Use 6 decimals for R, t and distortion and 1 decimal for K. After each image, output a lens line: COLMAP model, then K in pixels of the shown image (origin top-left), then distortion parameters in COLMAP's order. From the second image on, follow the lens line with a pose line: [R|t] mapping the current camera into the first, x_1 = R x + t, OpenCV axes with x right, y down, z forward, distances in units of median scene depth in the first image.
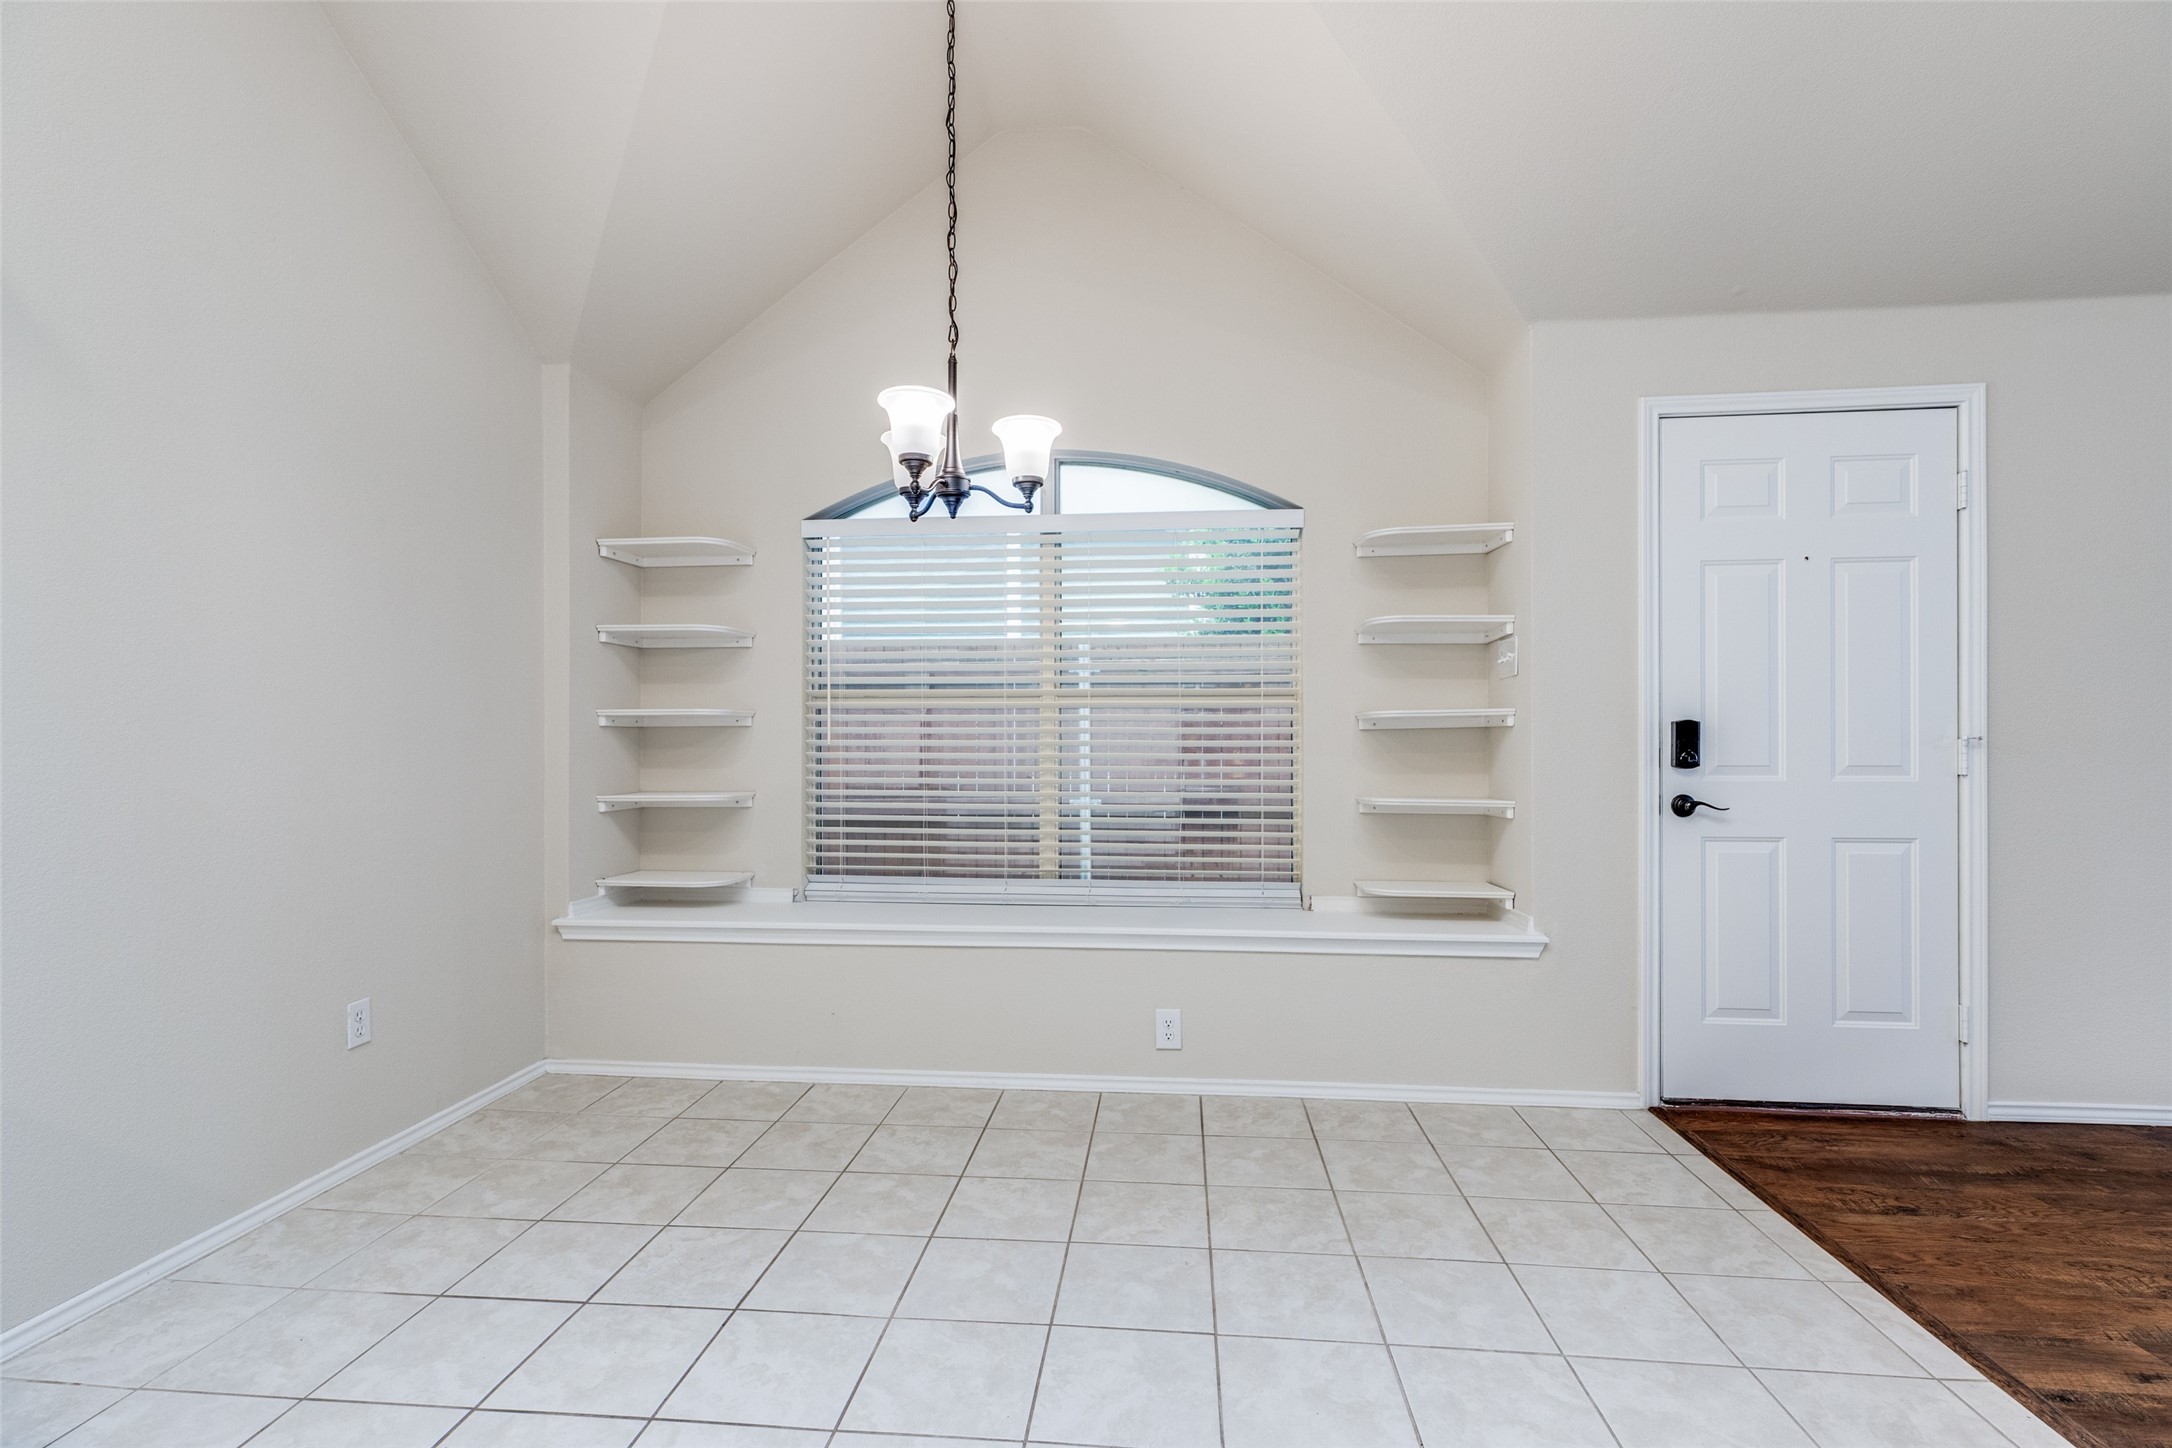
lens RADIAL K [[994.0, 0, 1145.6], [0, 994.0, 731.2], [0, 0, 1]] dist [0.039787, 0.000083]
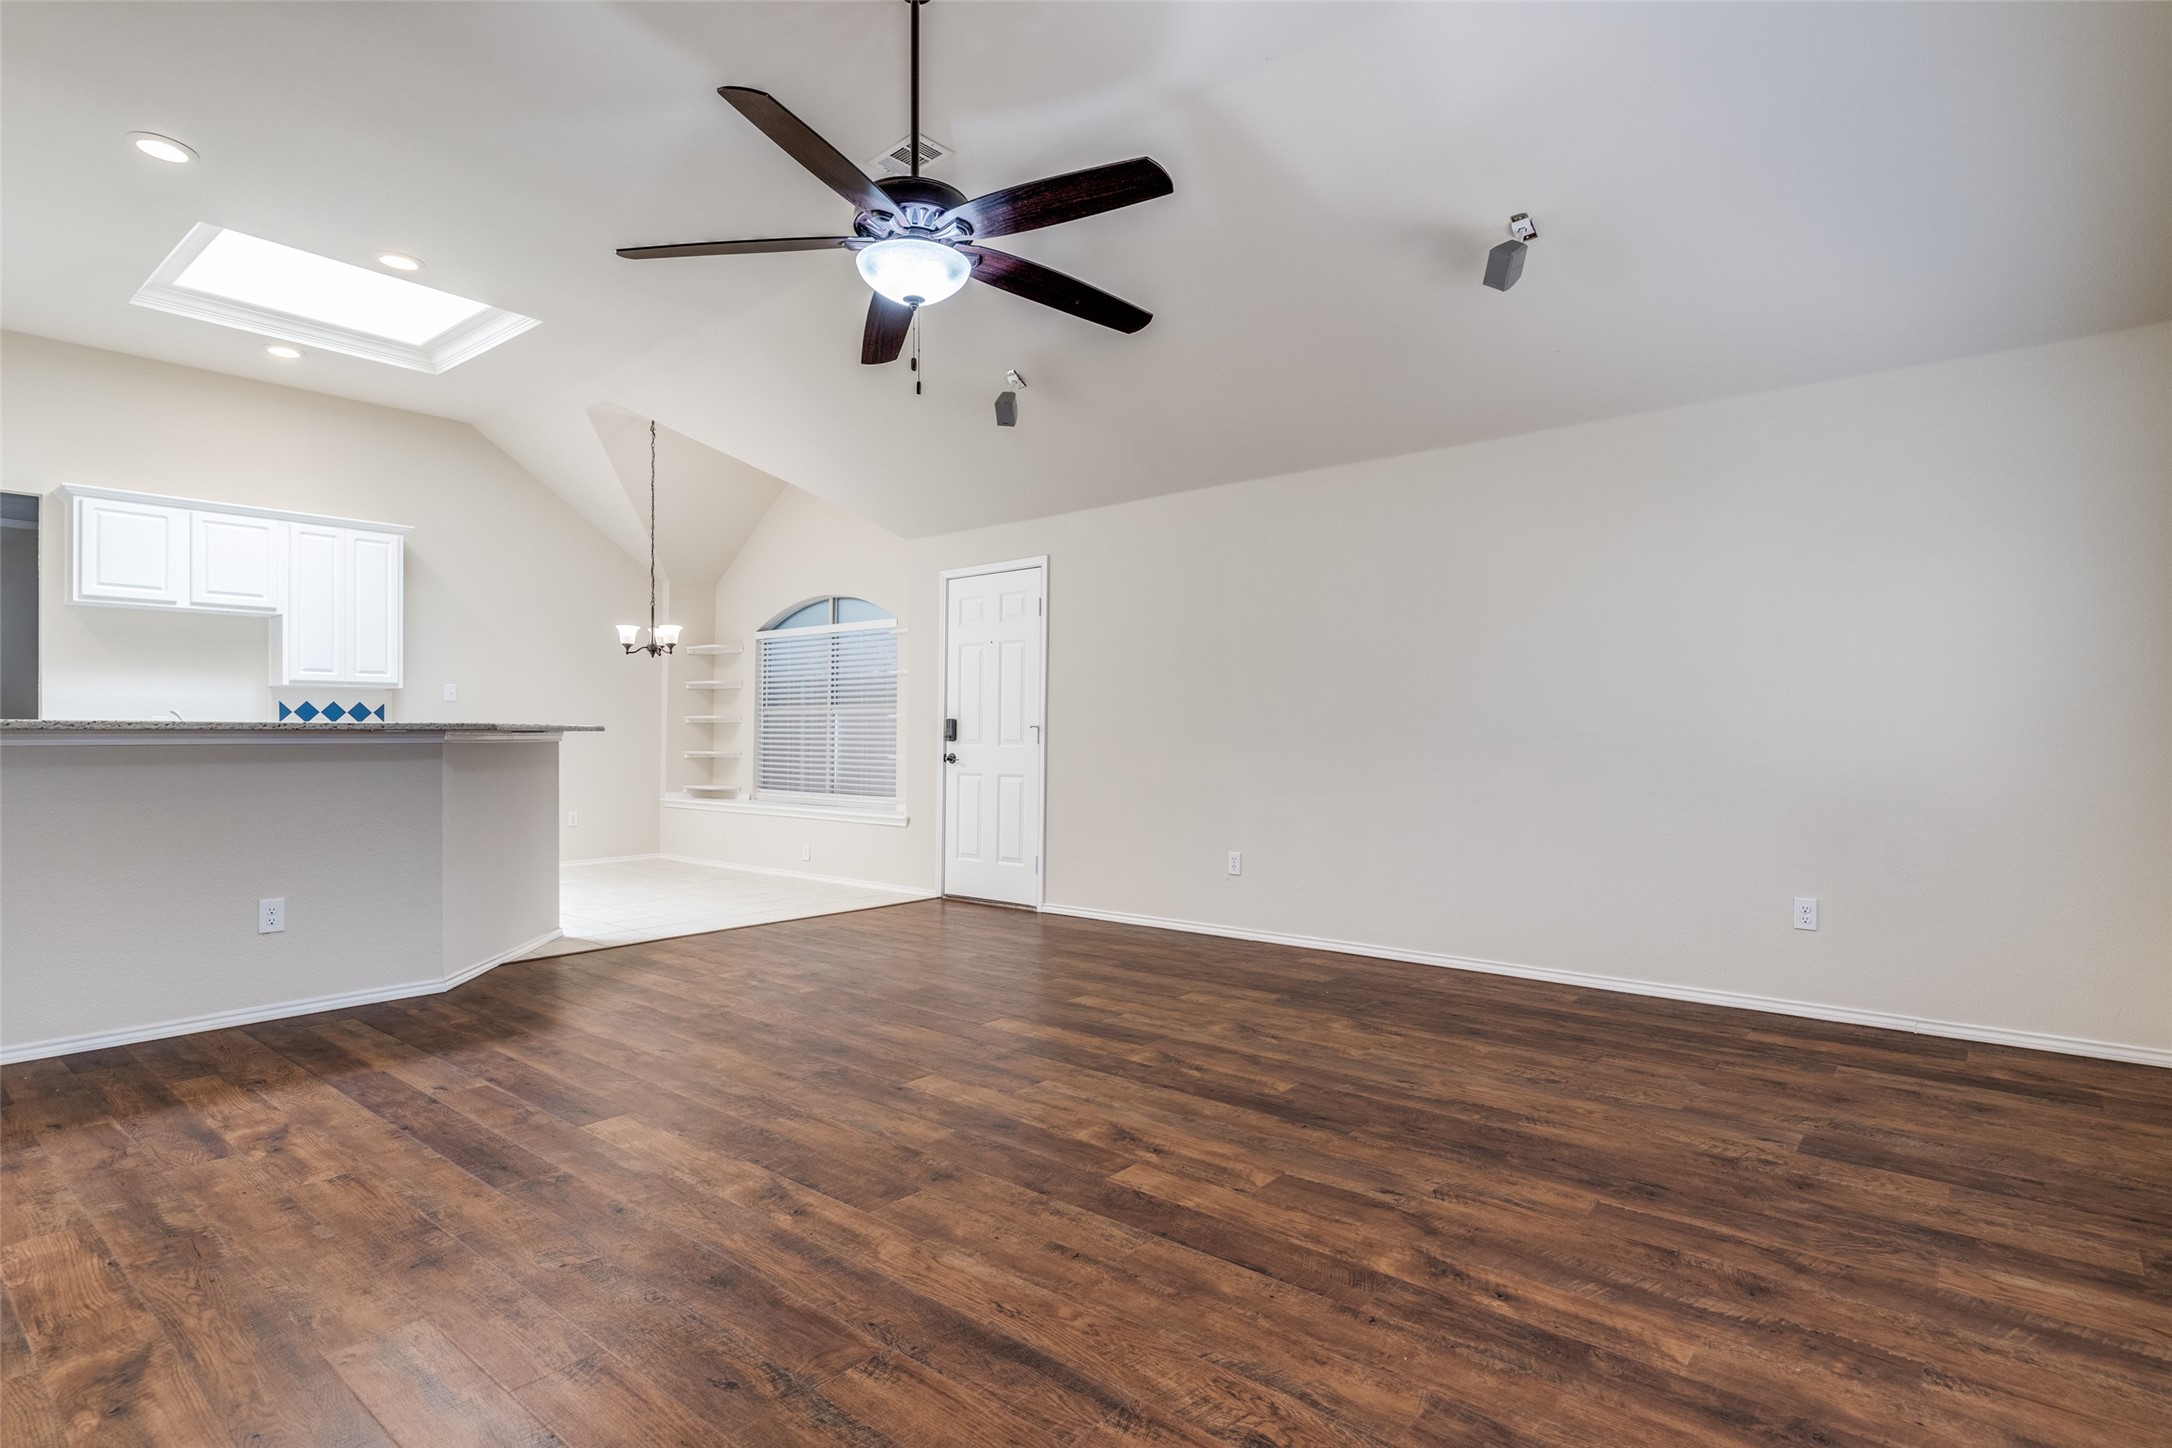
lens RADIAL K [[1090.5, 0, 1096.0], [0, 1090.5, 733.8], [0, 0, 1]] dist [-0.003557, 0.001740]
pose [[0.801066, -0.000843, -0.598575, 2.222130], [0.003893, 0.999985, 0.003802, 0.013596], [0.598563, -0.005376, 0.801058, -0.689022]]
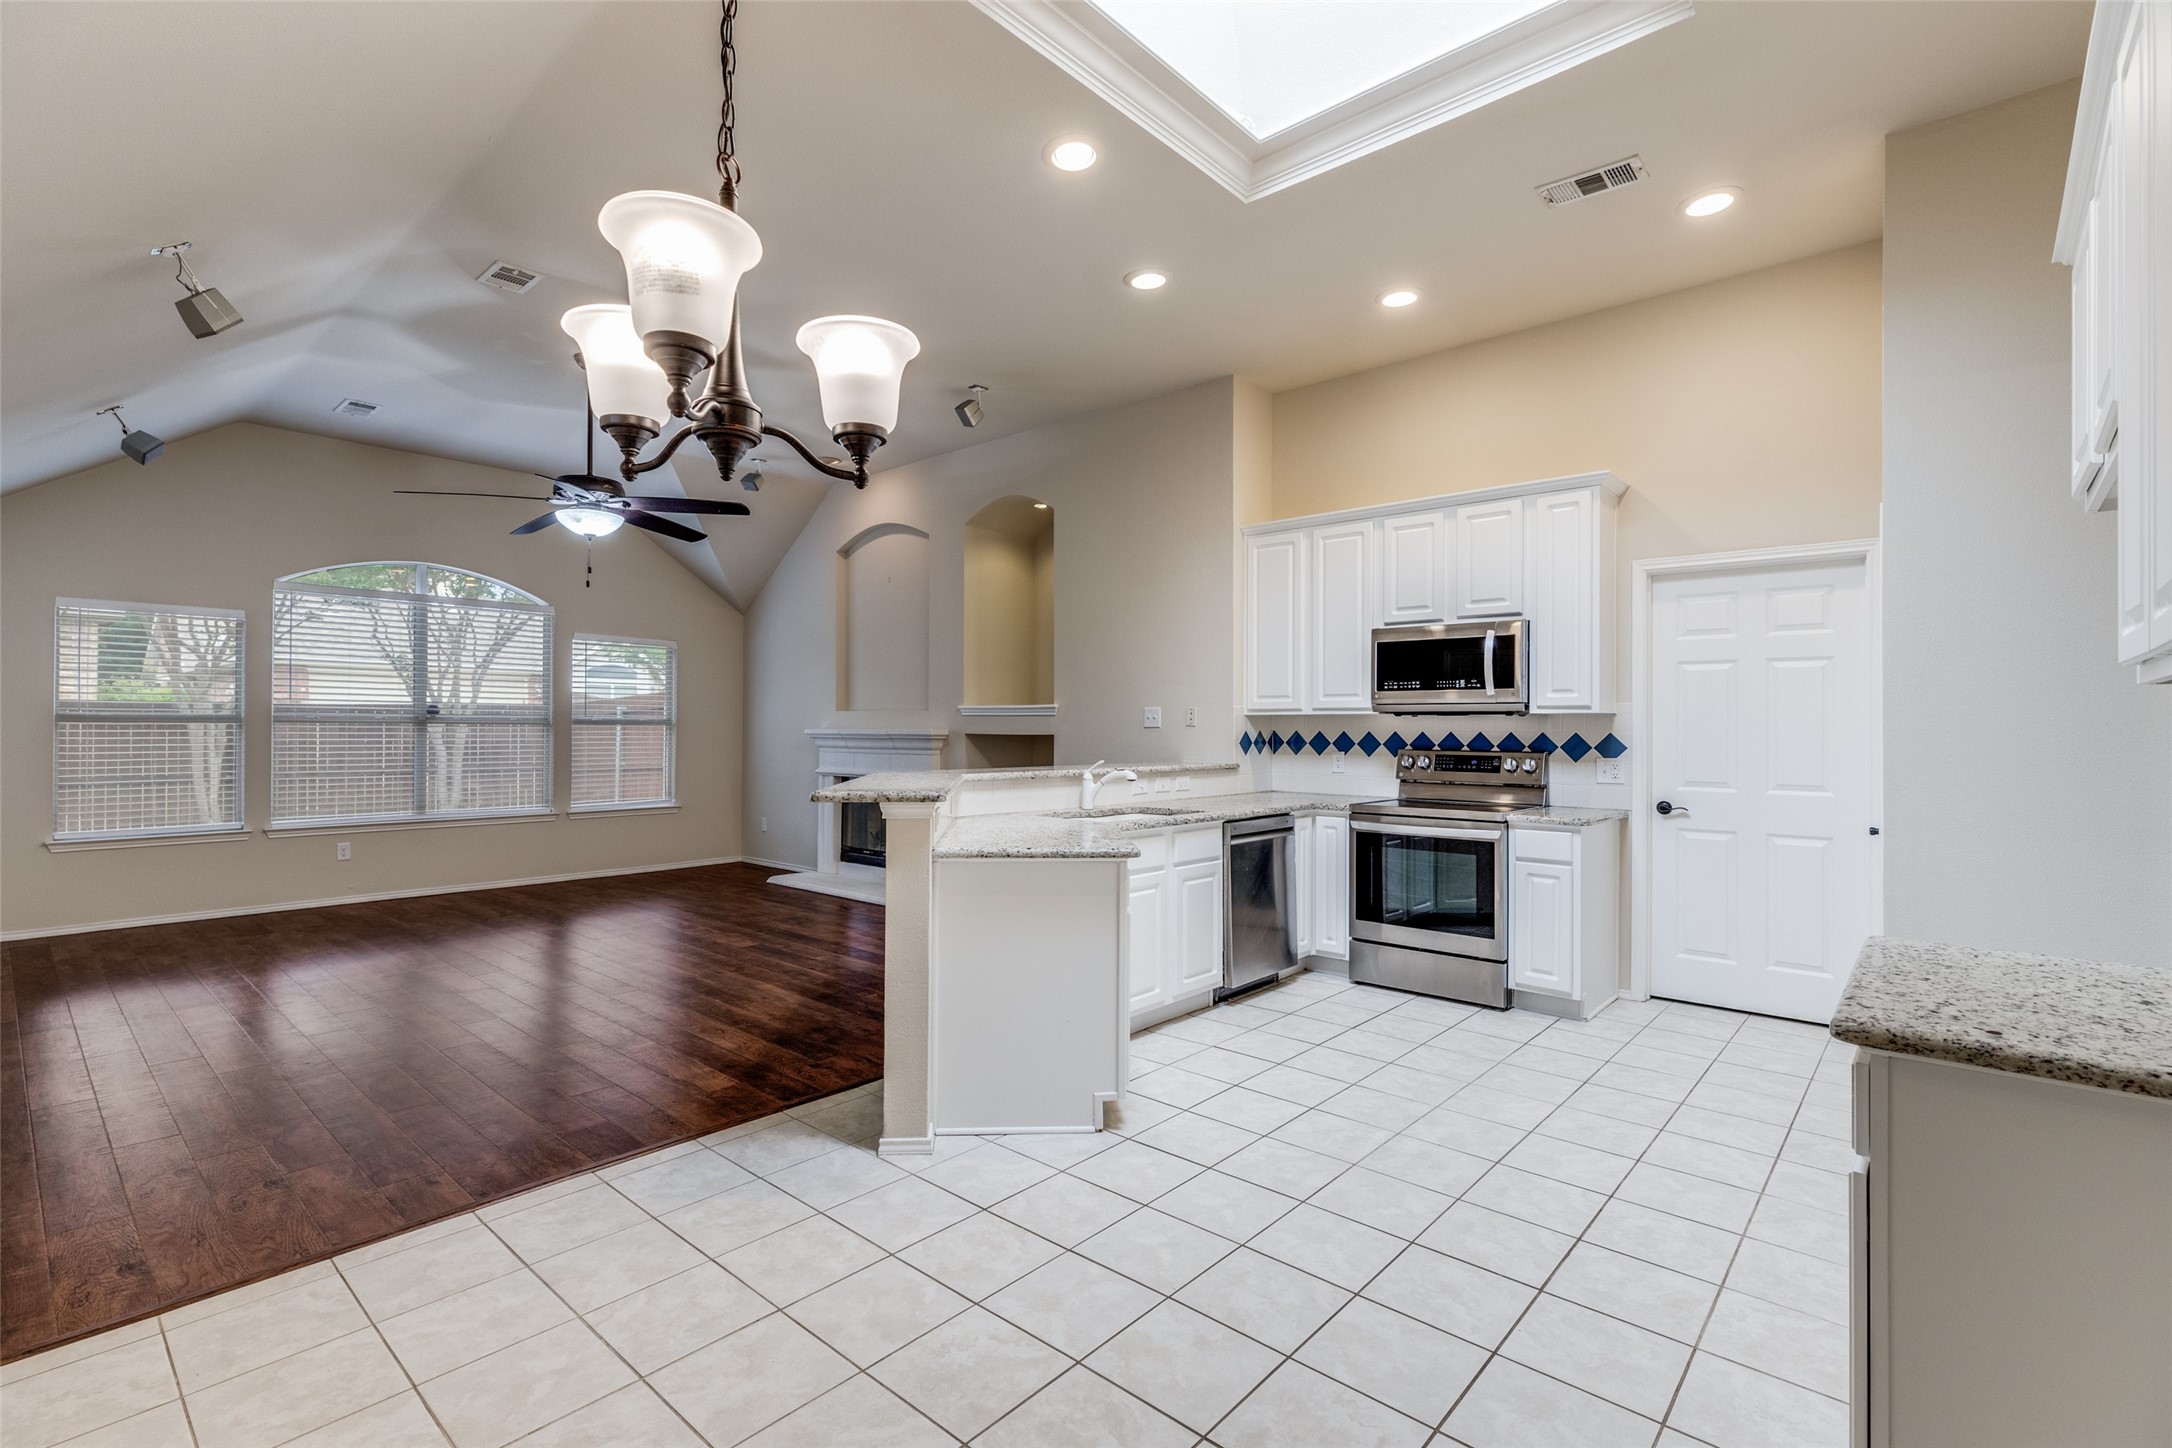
lens RADIAL K [[992.7, 0, 1084.0], [0, 992.7, 720.3], [0, 0, 1]] dist [0.005204, -0.000206]
pose [[-0.772770, 0.001492, 0.634684, -0.508751], [-0.008154, 0.999891, -0.012278, -0.060195], [-0.634634, -0.014663, -0.772674, 0.952331]]
